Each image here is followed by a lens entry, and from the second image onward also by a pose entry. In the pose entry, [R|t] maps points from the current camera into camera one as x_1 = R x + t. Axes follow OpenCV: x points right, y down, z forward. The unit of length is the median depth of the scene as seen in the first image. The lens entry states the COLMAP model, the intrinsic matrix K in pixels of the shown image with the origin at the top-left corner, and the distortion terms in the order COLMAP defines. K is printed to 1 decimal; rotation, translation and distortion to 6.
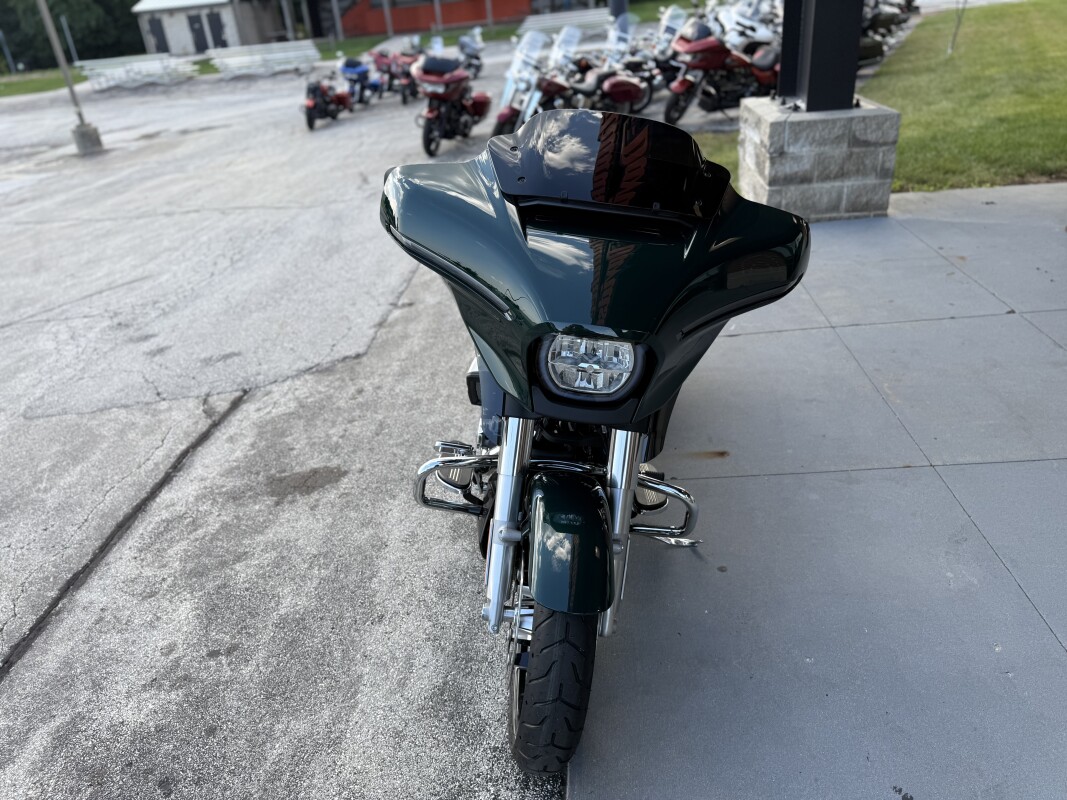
lens RADIAL K [[752.1, 0, 542.0], [0, 752.1, 399.5], [0, 0, 1]] dist [0.000969, -0.005540]
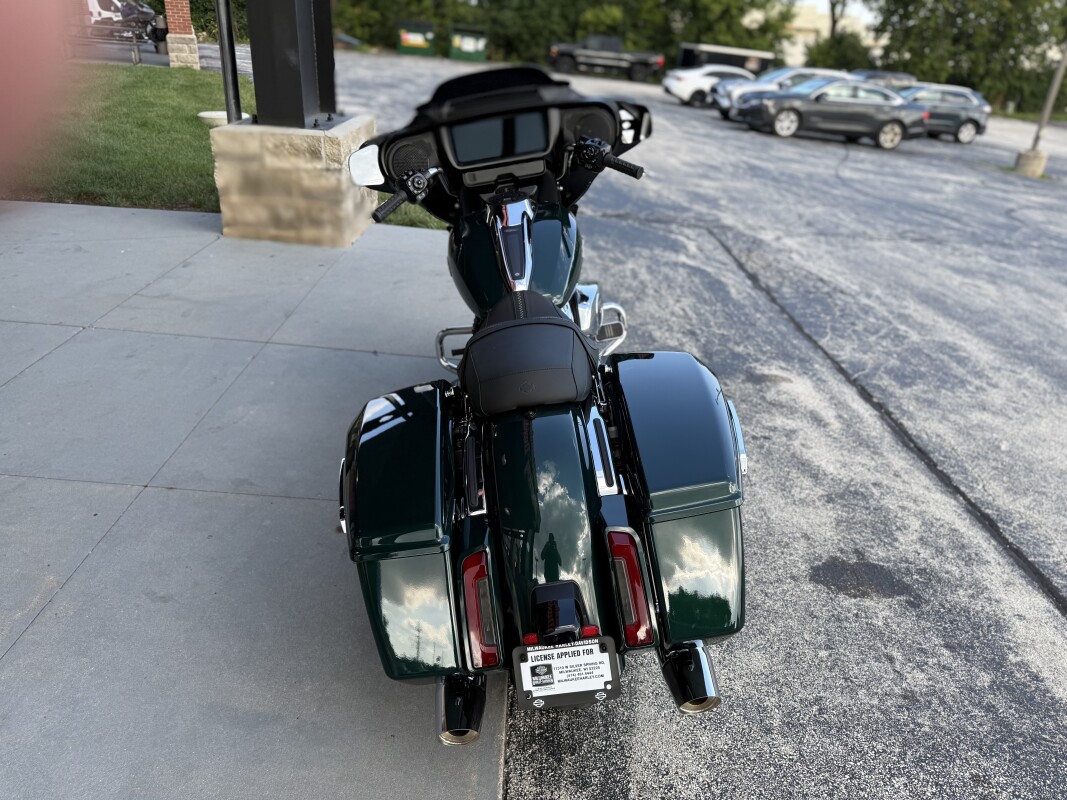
lens RADIAL K [[753.4, 0, 505.8], [0, 753.4, 403.5], [0, 0, 1]] dist [0.039678, -0.068760]
pose [[-0.999215, 0.037944, -0.011356, 0.066955], [0.013024, 0.585541, 0.810538, -0.728881], [0.037404, 0.809754, -0.585576, 1.453756]]
